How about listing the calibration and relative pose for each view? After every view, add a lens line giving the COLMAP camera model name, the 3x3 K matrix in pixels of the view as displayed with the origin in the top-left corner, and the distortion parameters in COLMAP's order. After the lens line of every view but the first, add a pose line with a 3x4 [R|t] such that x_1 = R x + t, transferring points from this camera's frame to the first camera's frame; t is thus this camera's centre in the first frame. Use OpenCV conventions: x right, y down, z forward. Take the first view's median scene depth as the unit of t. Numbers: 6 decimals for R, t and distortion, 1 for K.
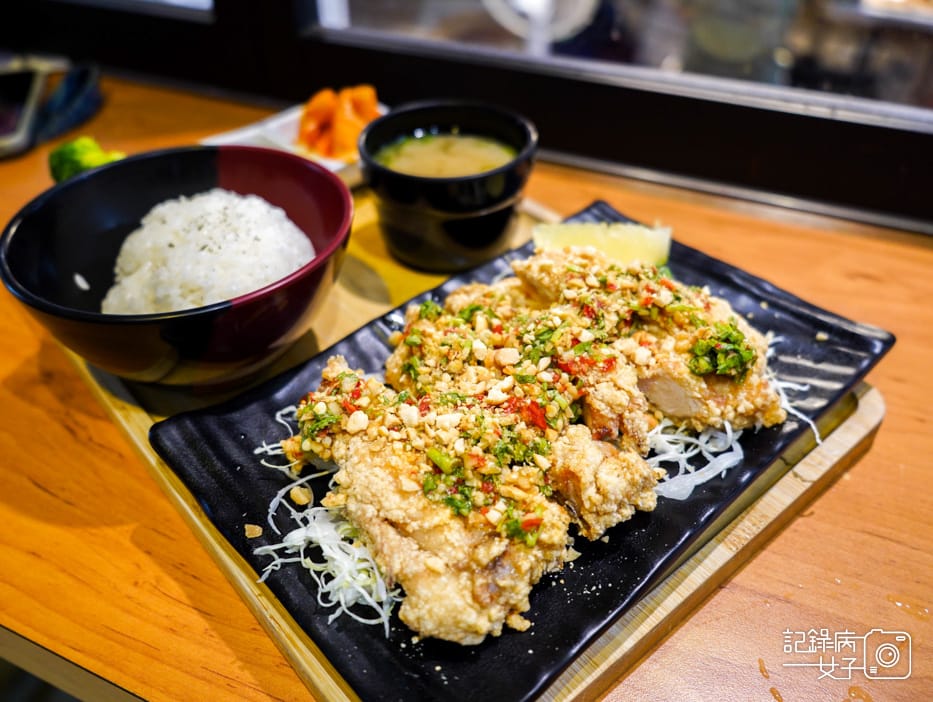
lens RADIAL K [[838.7, 0, 466.5], [0, 838.7, 351.0], [0, 0, 1]] dist [-0.014304, -0.002331]
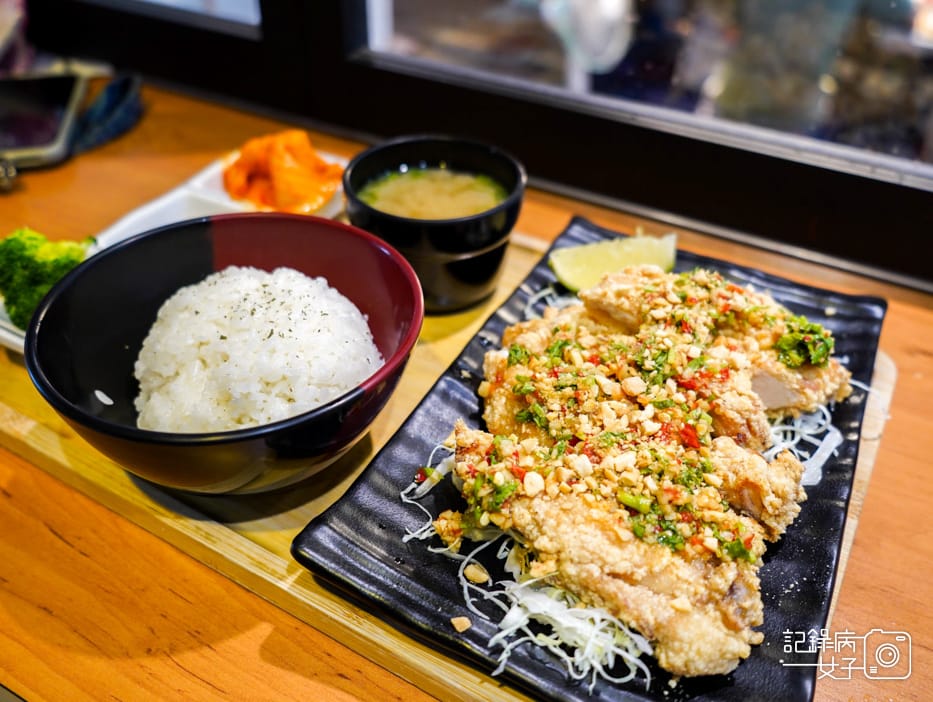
lens RADIAL K [[838.7, 0, 466.5], [0, 838.7, 351.0], [0, 0, 1]] dist [-0.014304, -0.002331]
pose [[0.939705, -0.186573, 0.286610, -0.429937], [0.187959, 0.981909, 0.022931, -0.097610], [-0.285703, 0.032322, 0.957773, 0.085822]]
